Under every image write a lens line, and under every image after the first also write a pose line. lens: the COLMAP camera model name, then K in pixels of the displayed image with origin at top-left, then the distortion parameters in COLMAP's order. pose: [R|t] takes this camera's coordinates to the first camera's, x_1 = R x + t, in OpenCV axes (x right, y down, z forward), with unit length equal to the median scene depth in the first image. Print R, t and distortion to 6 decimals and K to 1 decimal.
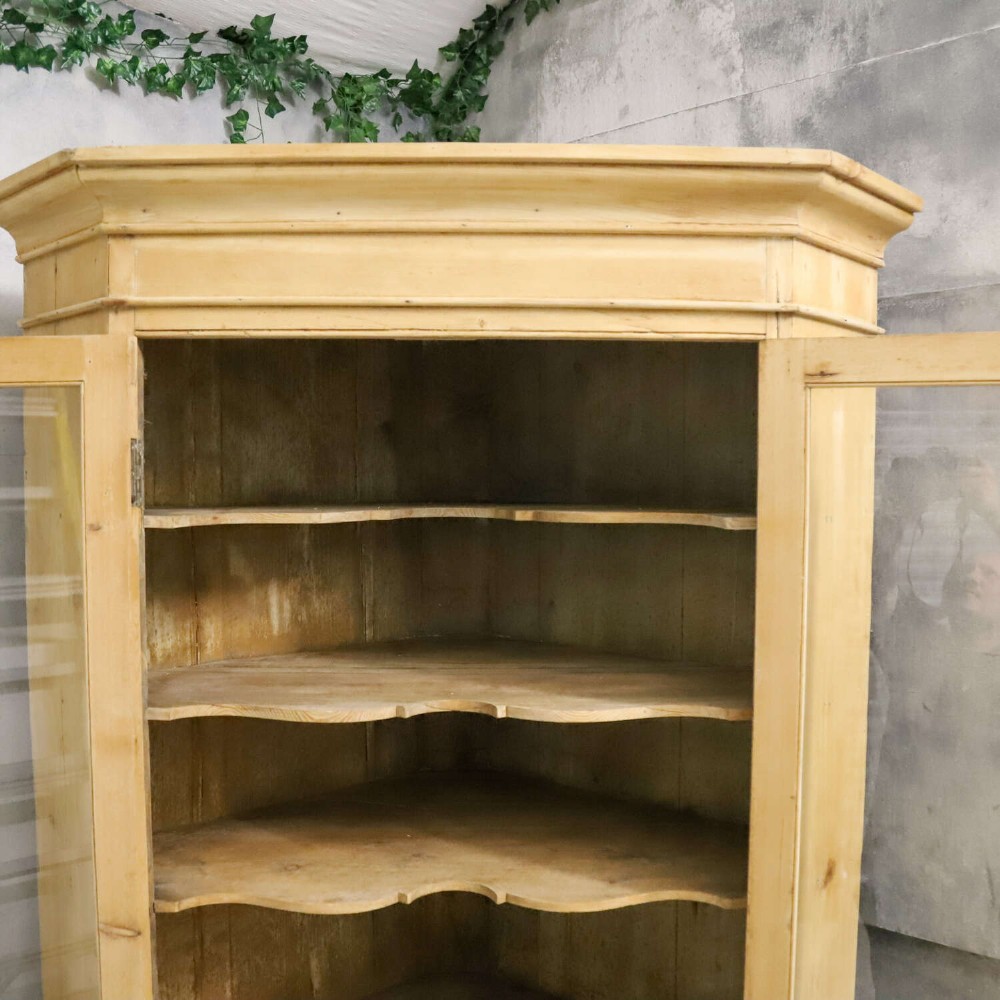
lens RADIAL K [[1039.1, 0, 489.3], [0, 1039.1, 523.8], [0, 0, 1]] dist [-0.133432, 0.099211]
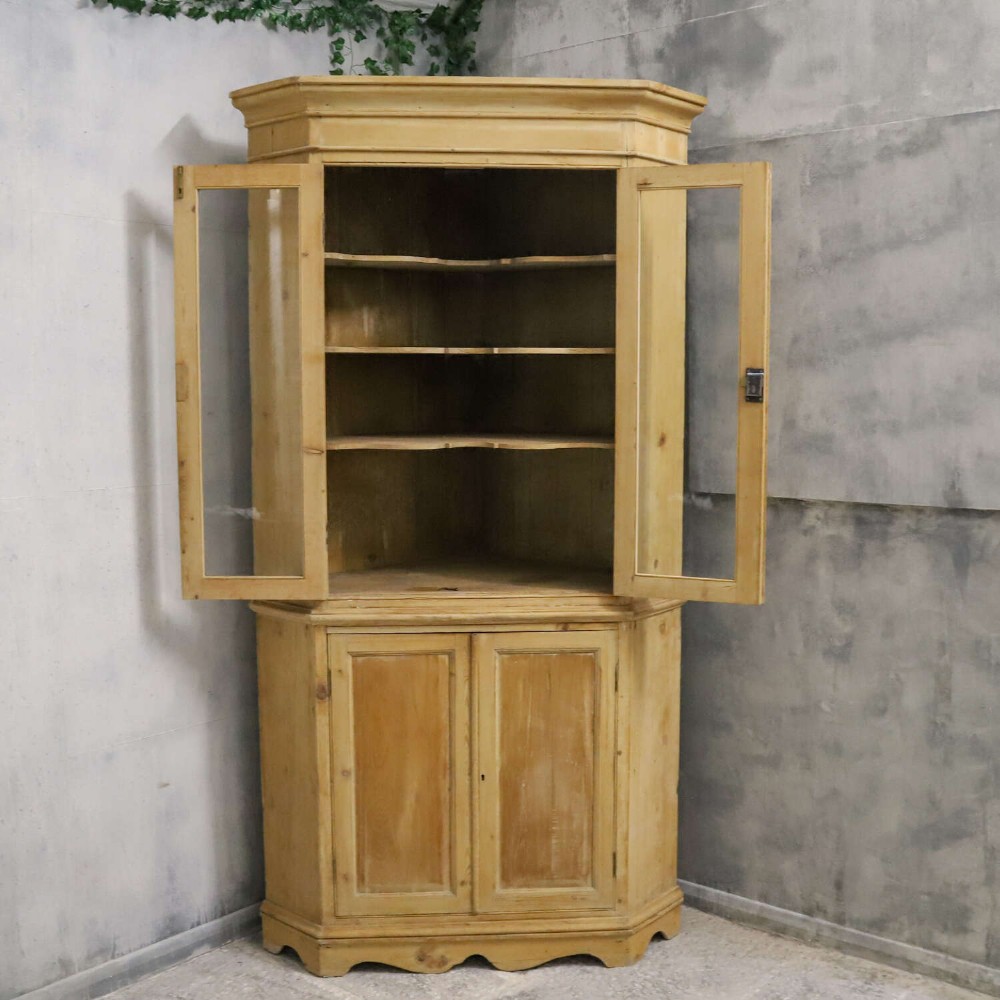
lens RADIAL K [[1219.5, 0, 504.7], [0, 1219.5, 460.6], [0, 0, 1]] dist [-0.117814, 0.077322]
pose [[0.998971, -0.004600, 0.045116, -0.073747], [0.003145, 0.999474, 0.032274, 0.291665], [-0.045240, -0.032099, 0.998460, -1.283756]]
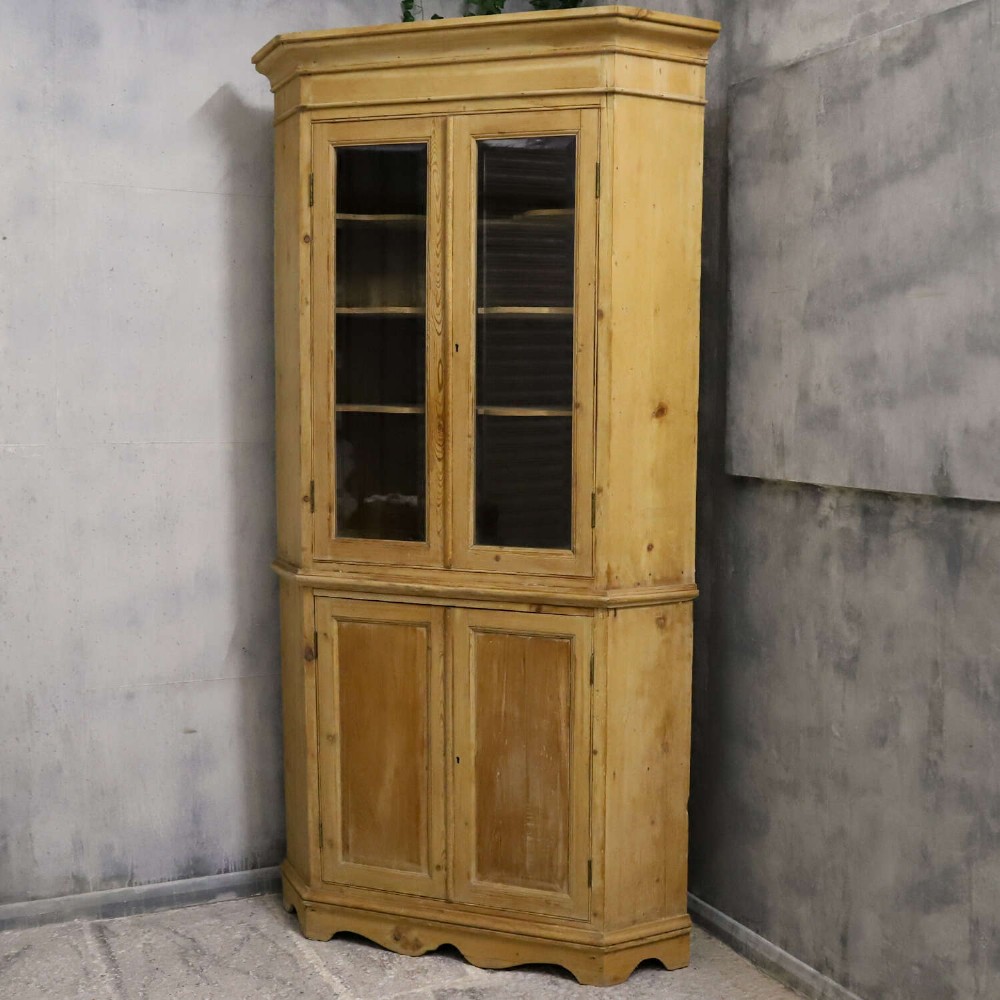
lens RADIAL K [[1289.7, 0, 584.8], [0, 1289.7, 530.5], [0, 0, 1]] dist [-0.121280, 0.091469]
pose [[0.945002, 0.050955, -0.323072, 0.898911], [-0.030054, 0.997139, 0.069360, 0.380663], [0.325681, -0.055836, 0.943829, -1.112106]]
